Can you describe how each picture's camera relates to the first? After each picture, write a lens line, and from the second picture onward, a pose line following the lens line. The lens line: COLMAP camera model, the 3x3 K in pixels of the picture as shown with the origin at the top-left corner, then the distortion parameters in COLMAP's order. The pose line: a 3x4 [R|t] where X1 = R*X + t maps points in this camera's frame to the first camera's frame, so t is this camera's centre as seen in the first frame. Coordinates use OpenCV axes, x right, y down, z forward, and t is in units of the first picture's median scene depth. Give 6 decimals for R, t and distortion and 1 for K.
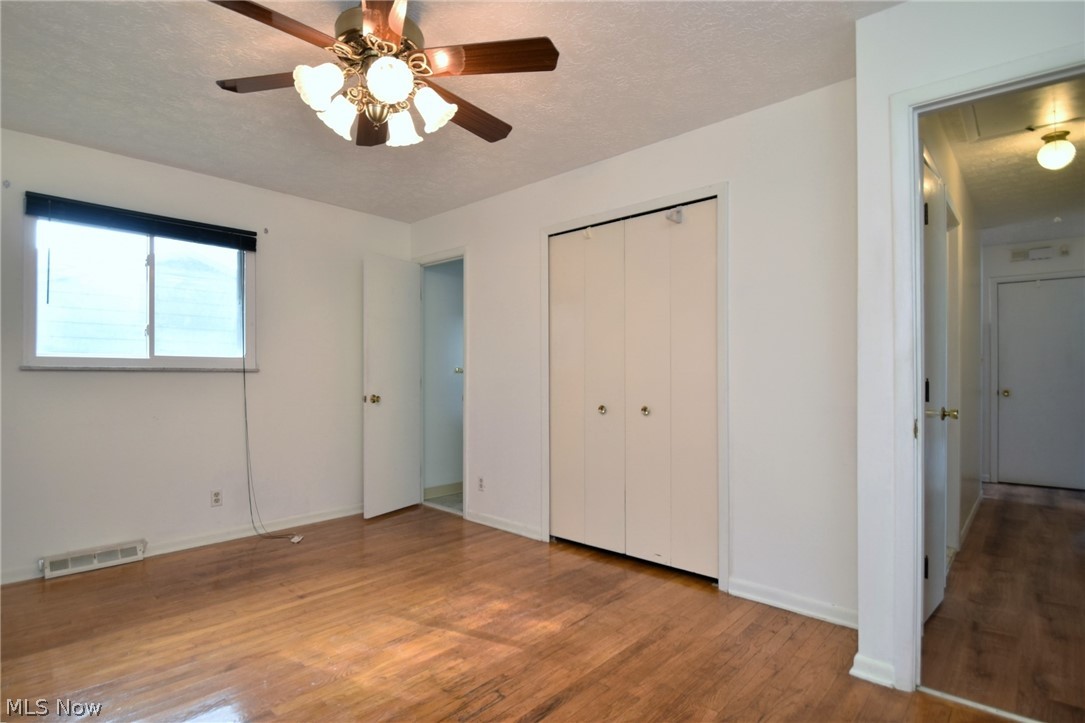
lens RADIAL K [[548.4, 0, 523.3], [0, 548.4, 375.4], [0, 0, 1]] dist [-0.023874, -0.000681]
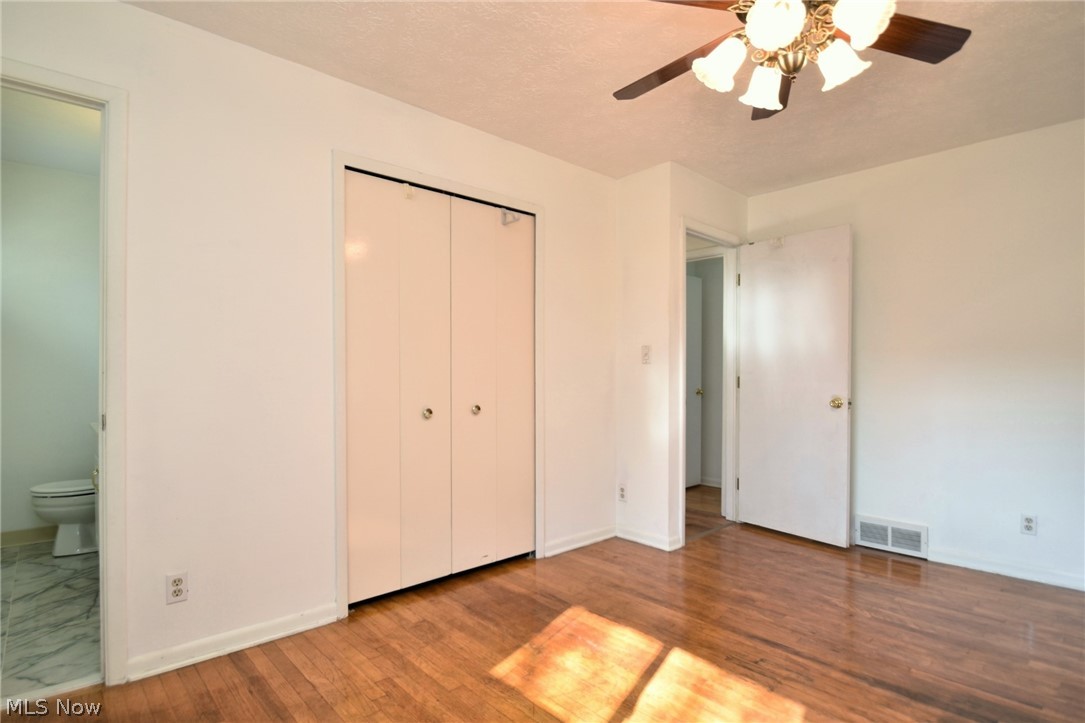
lens RADIAL K [[548.4, 0, 523.3], [0, 548.4, 375.4], [0, 0, 1]] dist [-0.023874, -0.000681]
pose [[0.076513, -0.004112, 0.997060, -0.751853], [-0.001094, 0.999991, 0.004208, 0.001161], [-0.997068, -0.001412, 0.076507, 0.893041]]
